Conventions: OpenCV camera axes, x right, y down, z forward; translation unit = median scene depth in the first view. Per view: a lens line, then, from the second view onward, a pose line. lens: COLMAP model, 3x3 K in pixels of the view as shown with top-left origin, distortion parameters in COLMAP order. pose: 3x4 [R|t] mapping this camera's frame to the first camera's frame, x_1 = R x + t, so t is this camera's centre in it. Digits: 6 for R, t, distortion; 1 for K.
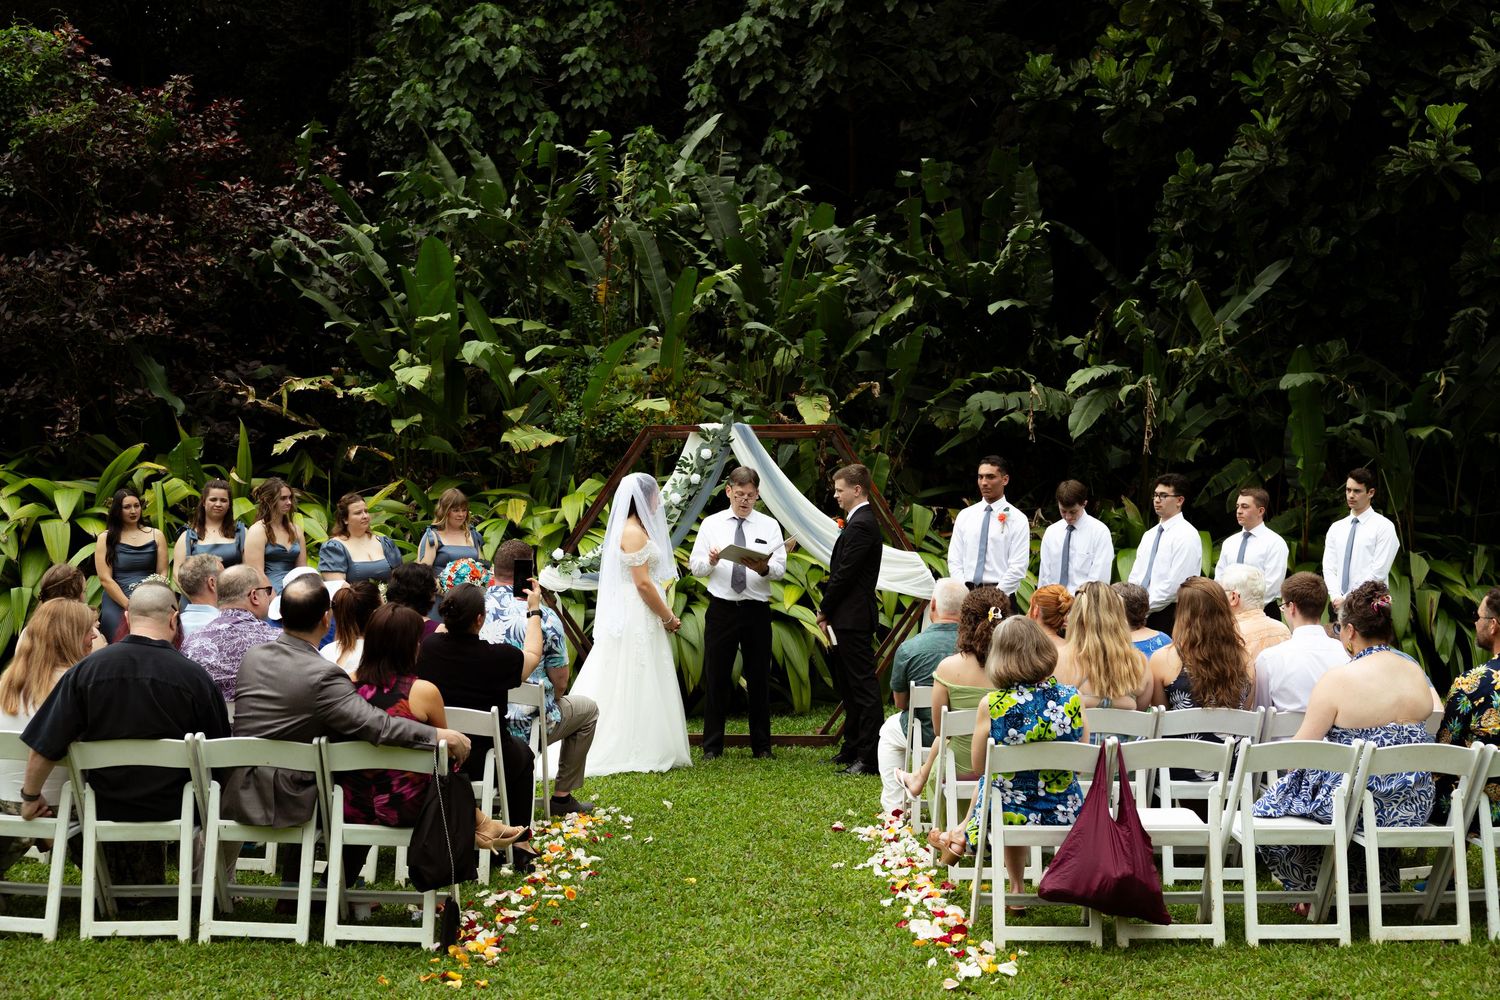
lens RADIAL K [[1873.2, 0, 750.0], [0, 1873.2, 500.0], [0, 0, 1]] dist [0.165294, 0.014786]
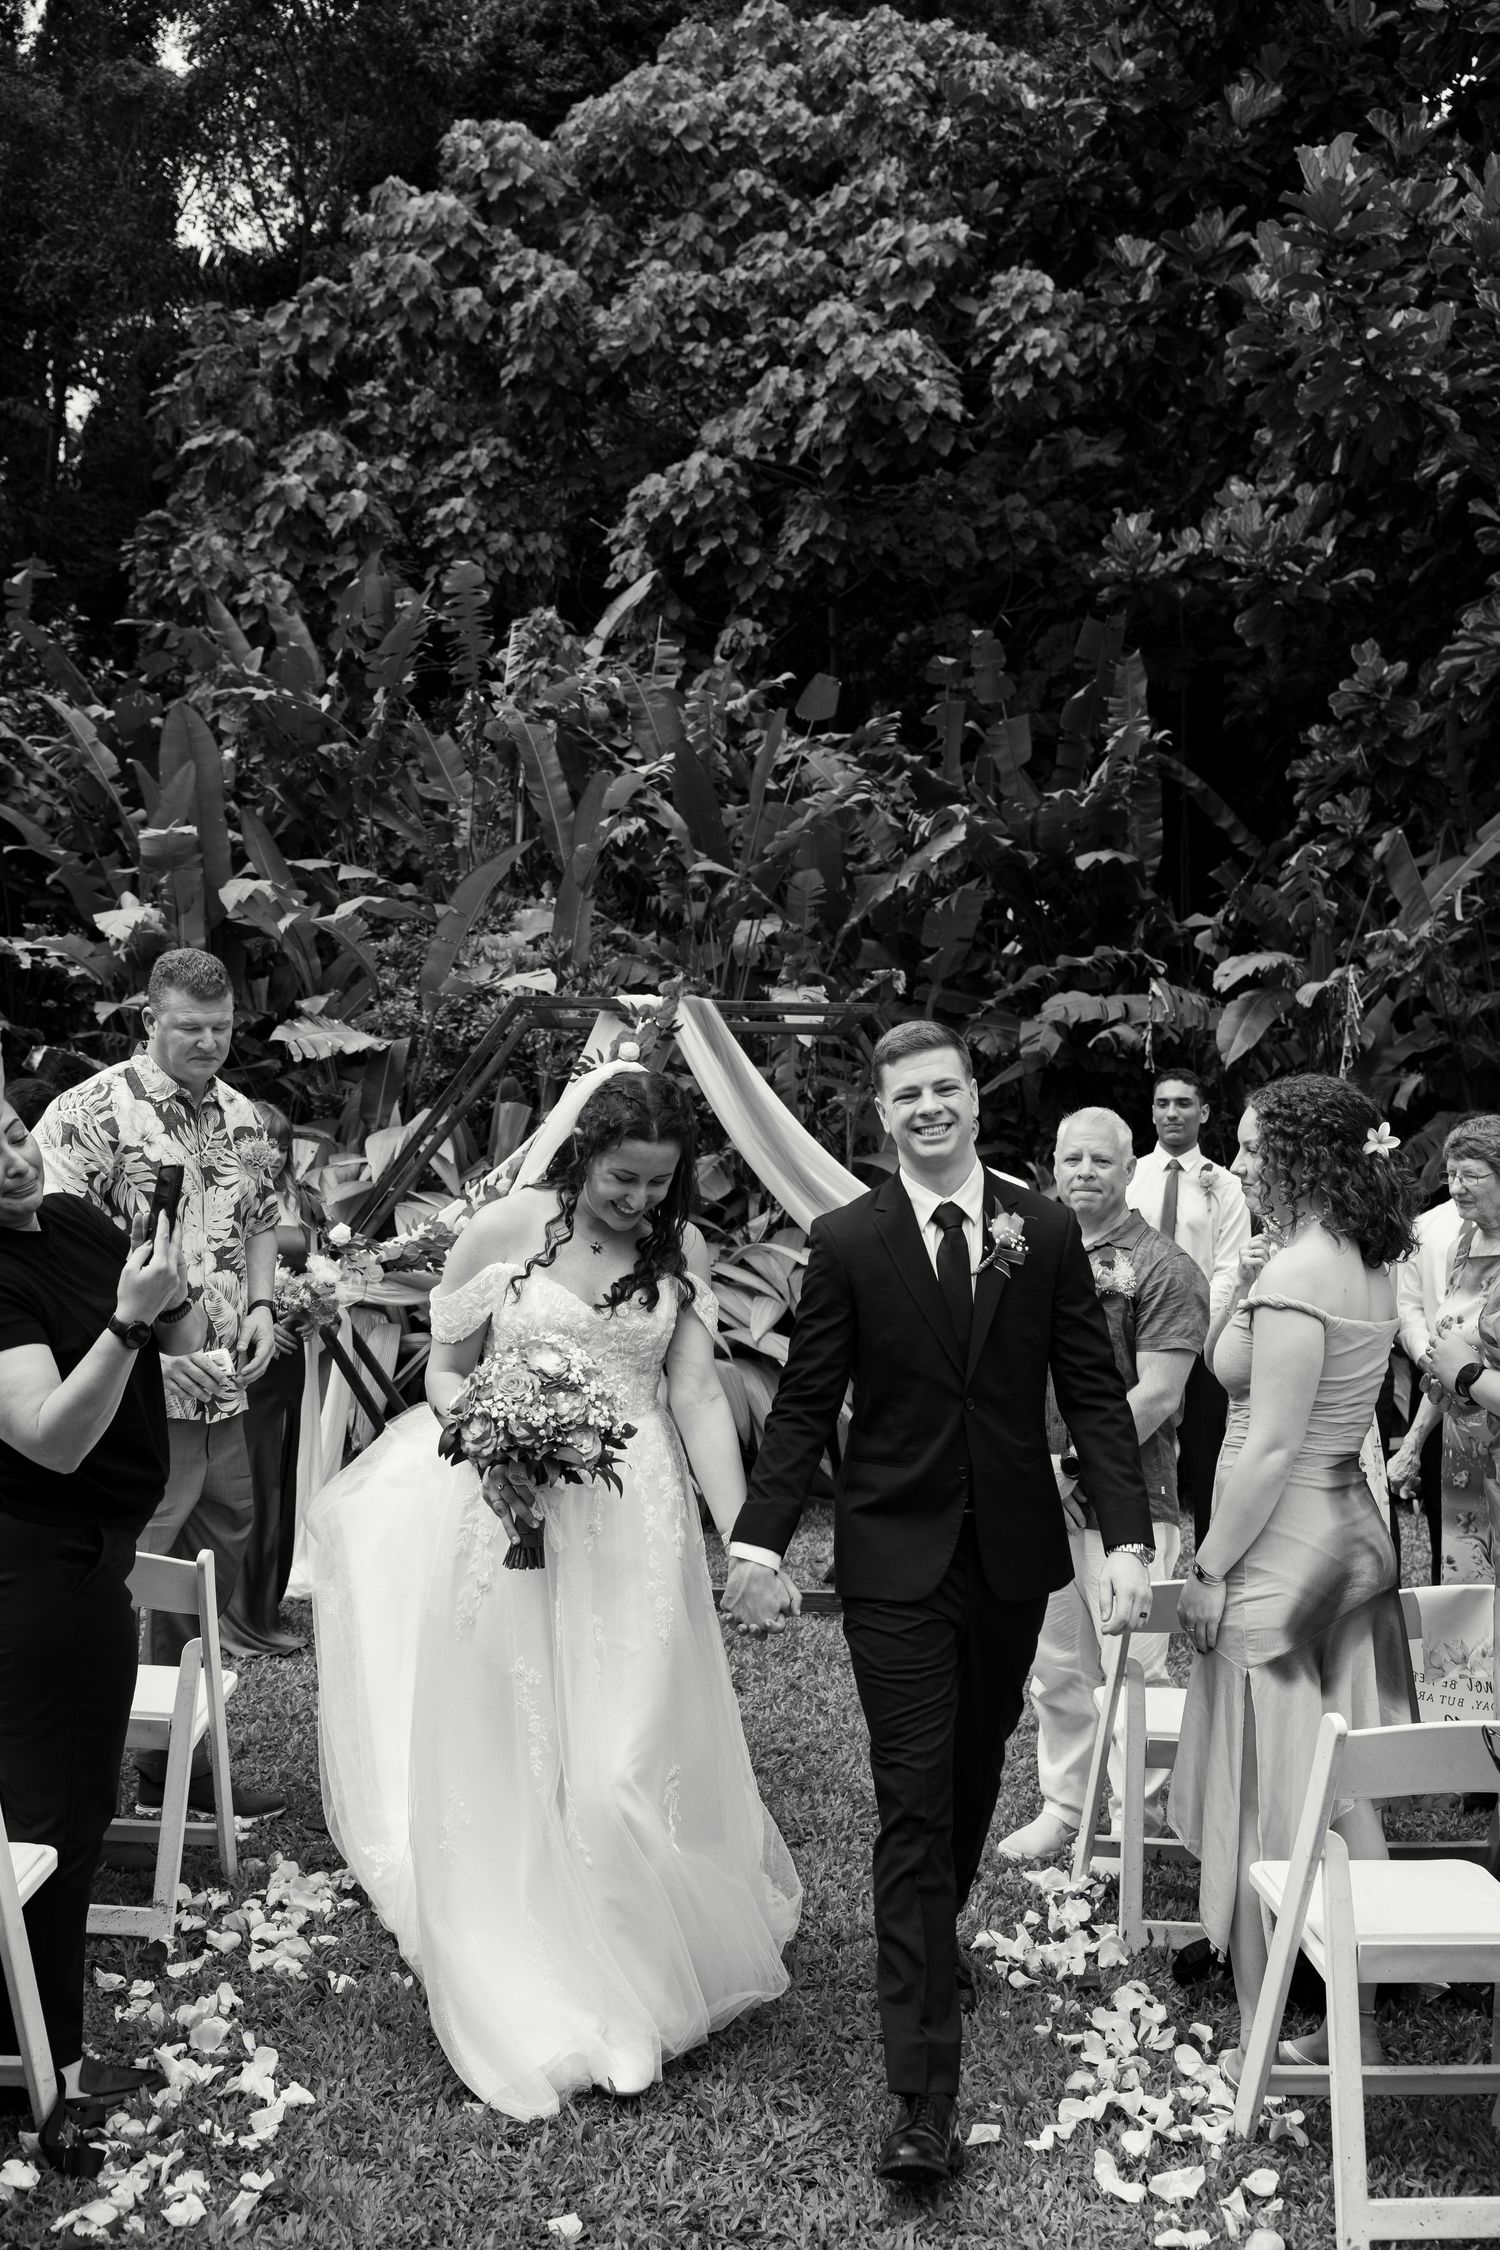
lens RADIAL K [[2057.0, 0, 750.0], [0, 2057.0, 1125.0], [0, 0, 1]] dist [-0.007290, -0.007101]
pose [[0.998773, 0.026031, 0.042120, -0.009157], [-0.024886, 0.999312, -0.027497, 0.007591], [-0.042807, 0.026415, 0.998734, 0.288240]]
